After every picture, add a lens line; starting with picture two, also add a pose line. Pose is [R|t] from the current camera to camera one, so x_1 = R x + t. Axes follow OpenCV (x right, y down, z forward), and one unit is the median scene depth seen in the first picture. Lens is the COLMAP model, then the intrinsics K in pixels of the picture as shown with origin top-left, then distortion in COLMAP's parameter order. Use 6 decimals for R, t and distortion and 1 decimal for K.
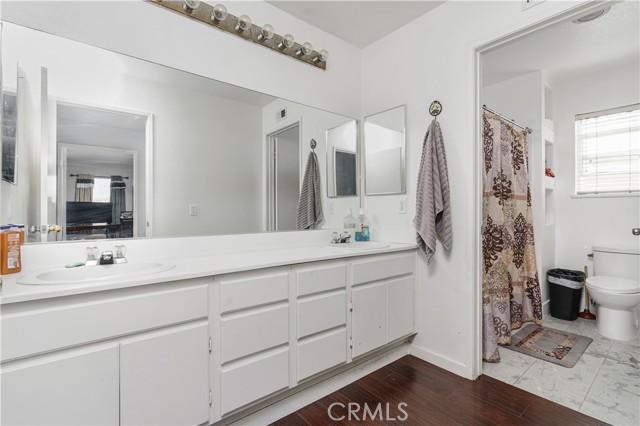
lens RADIAL K [[300.9, 0, 320.0], [0, 300.9, 213.0], [0, 0, 1]] dist [-0.022362, -0.000127]
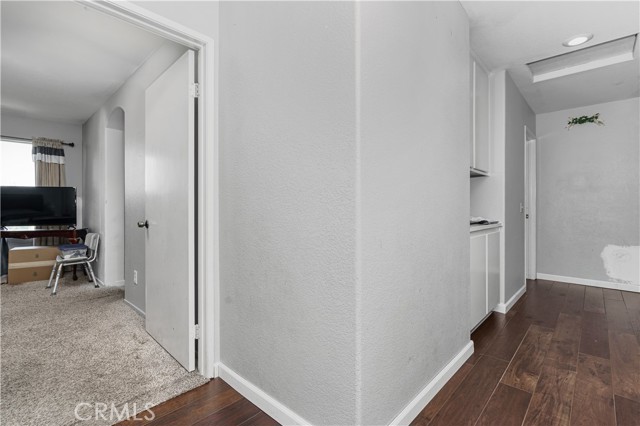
lens RADIAL K [[300.9, 0, 320.0], [0, 300.9, 213.0], [0, 0, 1]] dist [-0.022362, -0.000127]
pose [[0.134194, 0.006755, -0.990932, -0.145078], [-0.002053, 0.999977, 0.006538, 0.005386], [0.990953, 0.001157, 0.134205, 1.437524]]
